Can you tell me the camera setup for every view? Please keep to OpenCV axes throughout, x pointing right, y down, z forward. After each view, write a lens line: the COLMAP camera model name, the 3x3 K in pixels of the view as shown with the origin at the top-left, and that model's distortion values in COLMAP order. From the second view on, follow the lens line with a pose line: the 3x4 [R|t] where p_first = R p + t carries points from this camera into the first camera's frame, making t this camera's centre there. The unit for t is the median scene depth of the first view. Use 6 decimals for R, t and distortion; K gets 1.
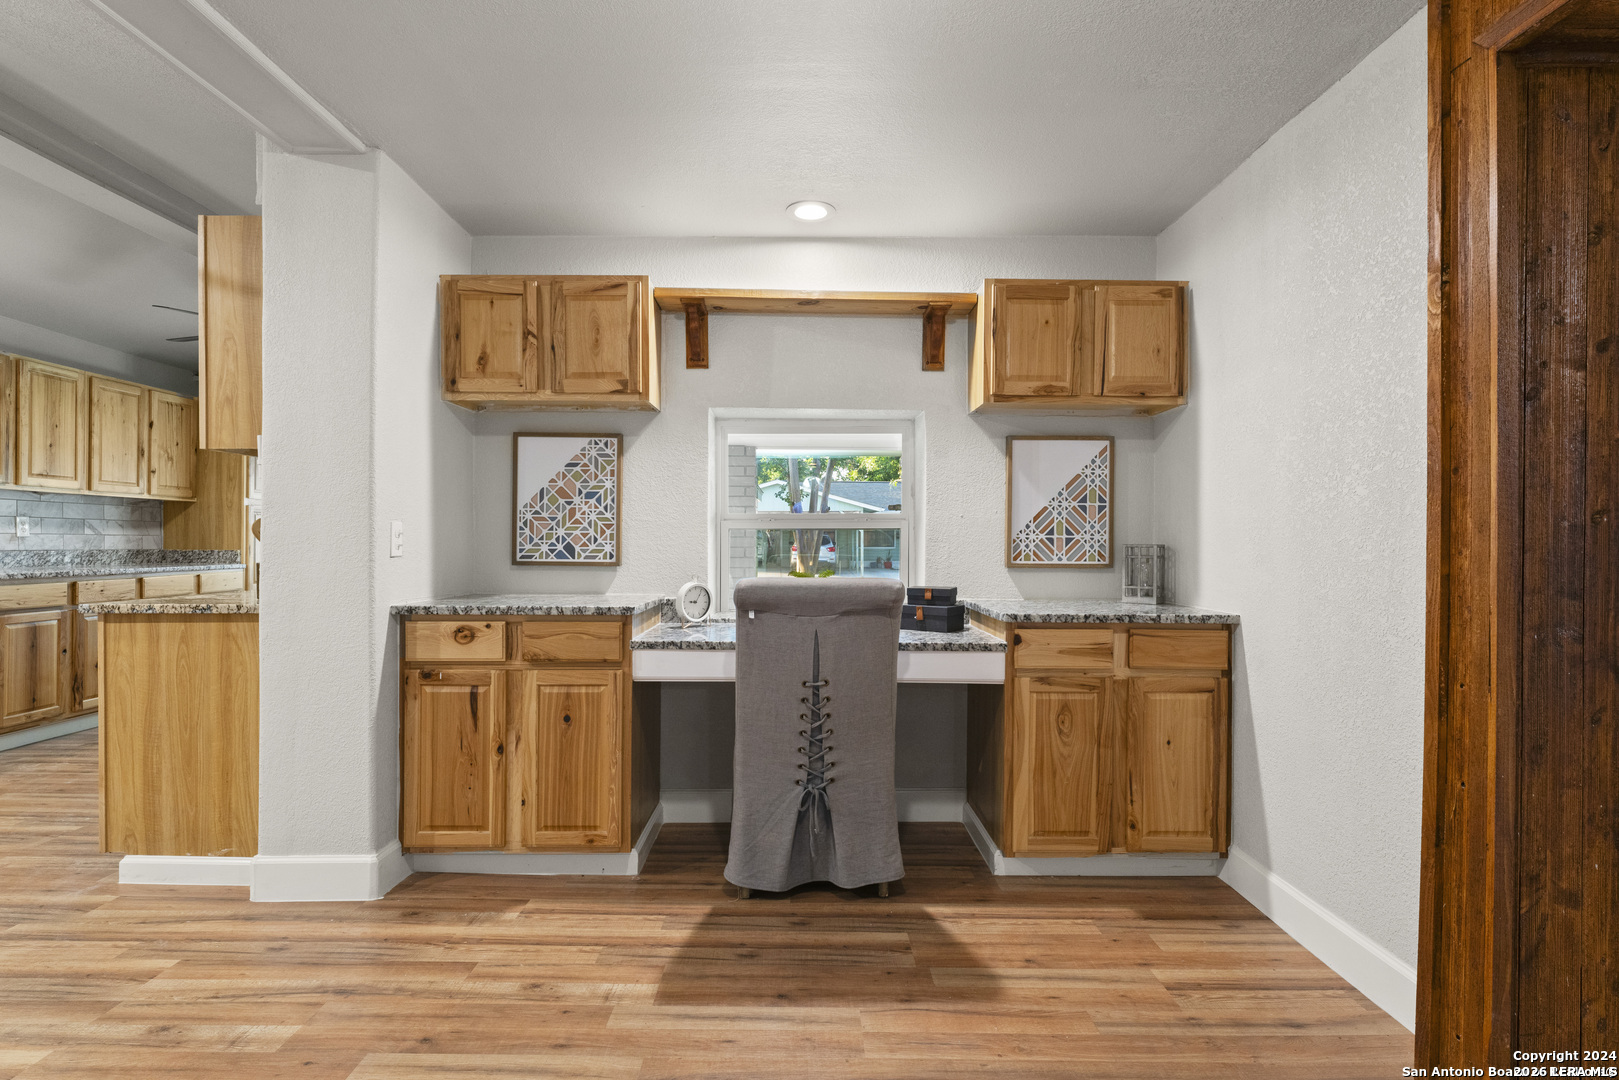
lens RADIAL K [[794.6, 0, 805.3], [0, 794.6, 544.3], [0, 0, 1]] dist [-0.001351, -0.000441]
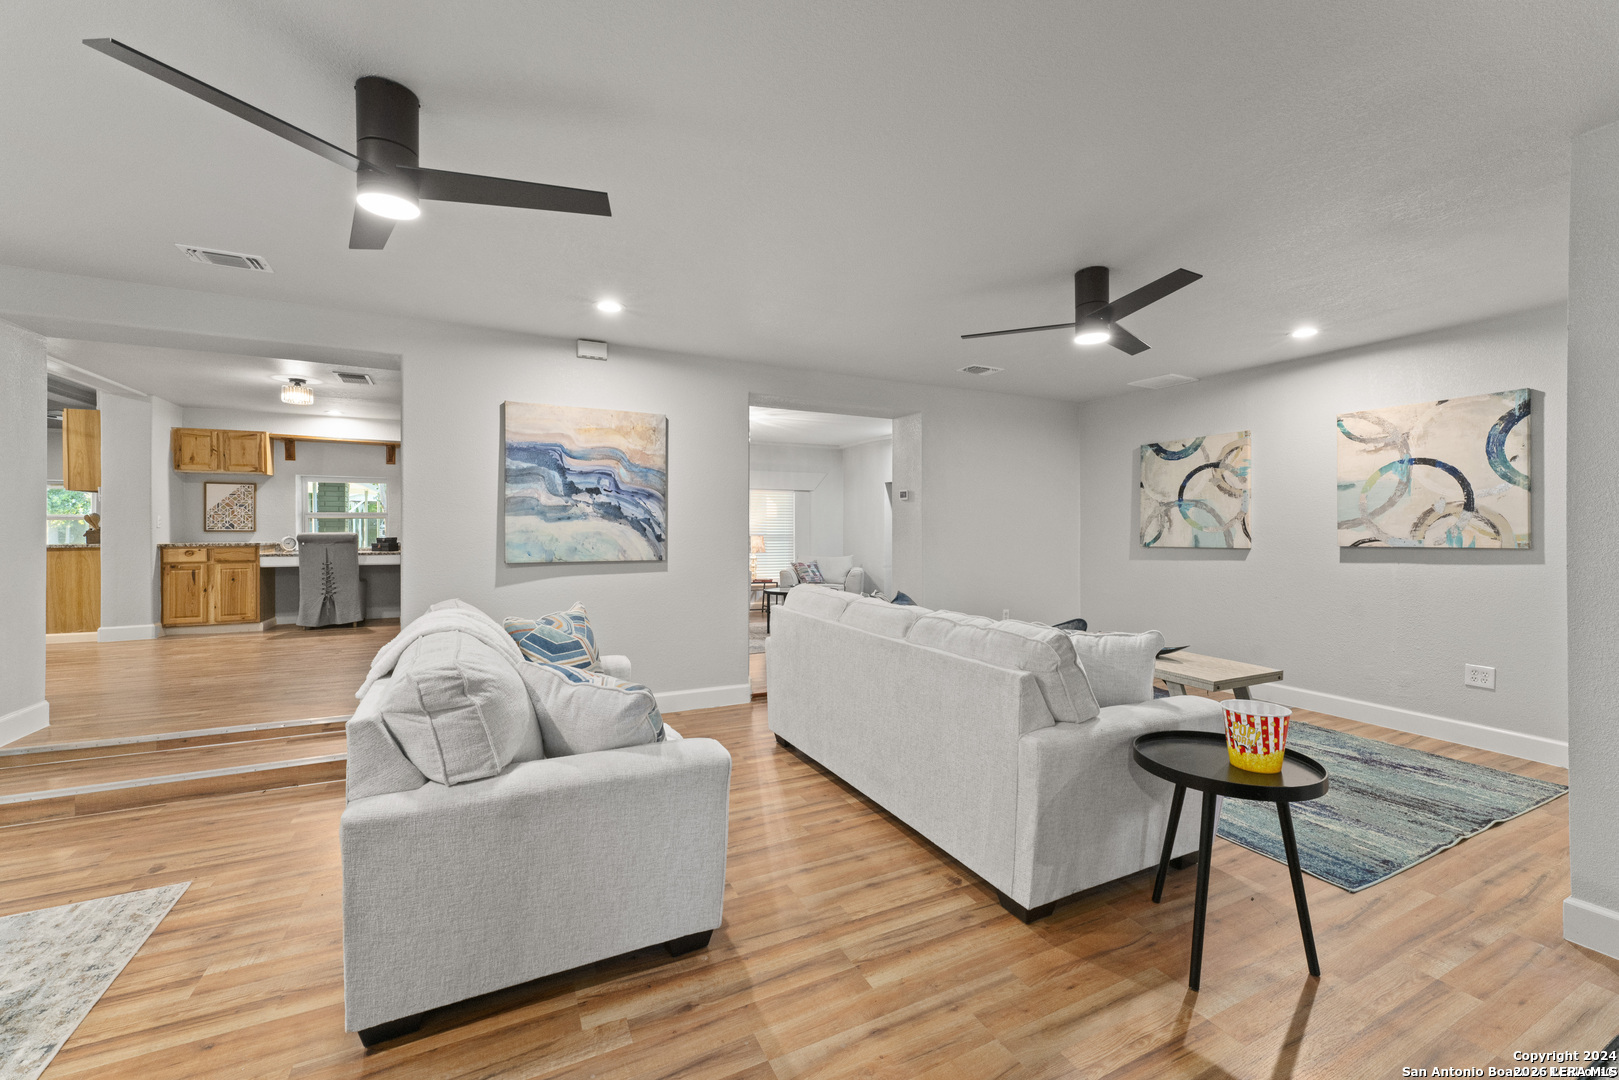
lens RADIAL K [[655.8, 0, 819.5], [0, 655.8, 533.3], [0, 0, 1]] dist [-0.002082, -0.000327]
pose [[0.894572, -0.008182, 0.446850, 0.601784], [0.003764, 0.999935, 0.010776, 0.019355], [-0.446909, -0.007958, 0.894544, -2.285382]]
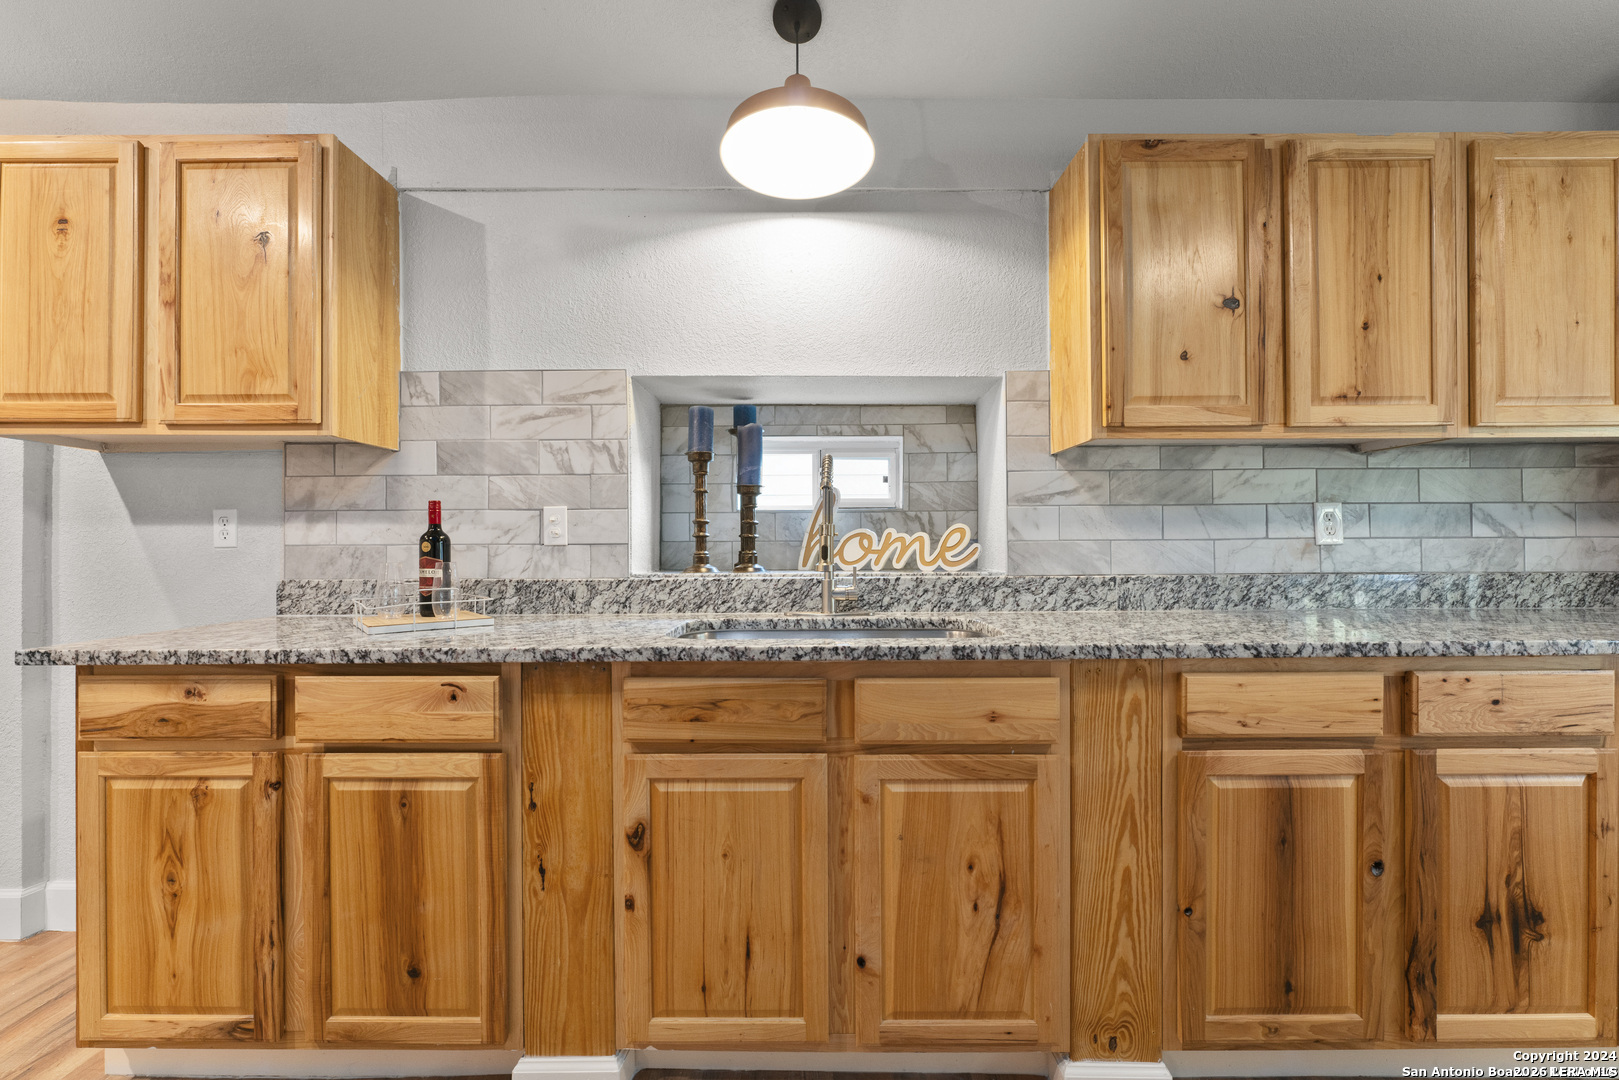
lens RADIAL K [[655.8, 0, 813.0], [0, 655.8, 547.5], [0, 0, 1]] dist [-0.002082, -0.000327]
pose [[-0.012763, -0.009873, -0.999870, -0.593848], [0.004099, 0.999942, -0.009926, -0.005195], [0.999910, -0.004225, -0.012722, 0.701424]]
